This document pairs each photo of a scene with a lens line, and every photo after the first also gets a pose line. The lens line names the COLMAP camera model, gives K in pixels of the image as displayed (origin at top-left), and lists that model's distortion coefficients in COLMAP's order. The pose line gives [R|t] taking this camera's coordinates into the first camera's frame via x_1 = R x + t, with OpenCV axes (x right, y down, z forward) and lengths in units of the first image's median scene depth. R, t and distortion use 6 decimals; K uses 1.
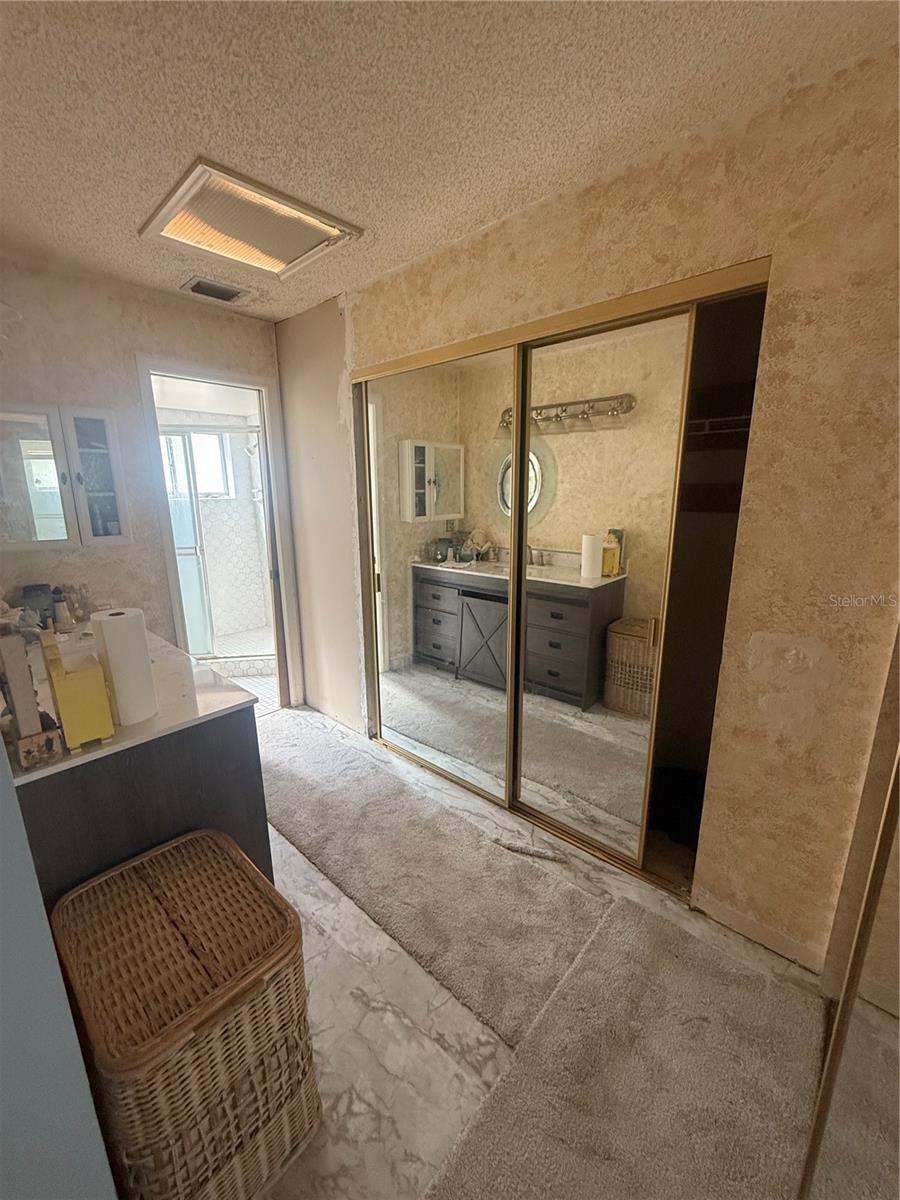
lens RADIAL K [[479.8, 0, 450.0], [0, 479.8, 600.0], [0, 0, 1]] dist [0.000777, 0.000169]
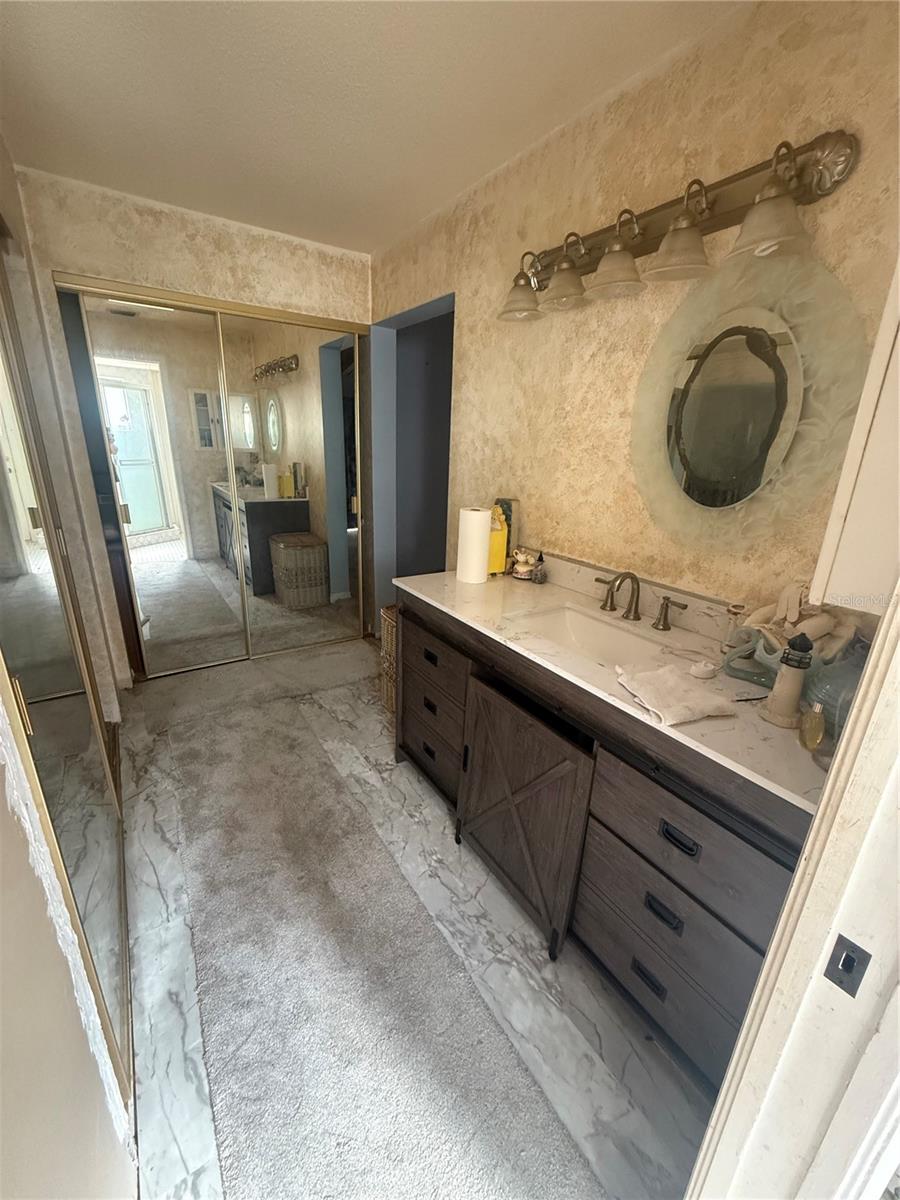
lens RADIAL K [[479.8, 0, 450.0], [0, 479.8, 600.0], [0, 0, 1]] dist [0.000777, 0.000169]
pose [[-0.968871, -0.106397, 0.223535, -0.691504], [0.024920, 0.856435, 0.515654, -0.358406], [-0.246308, 0.505172, -0.827123, 1.688259]]
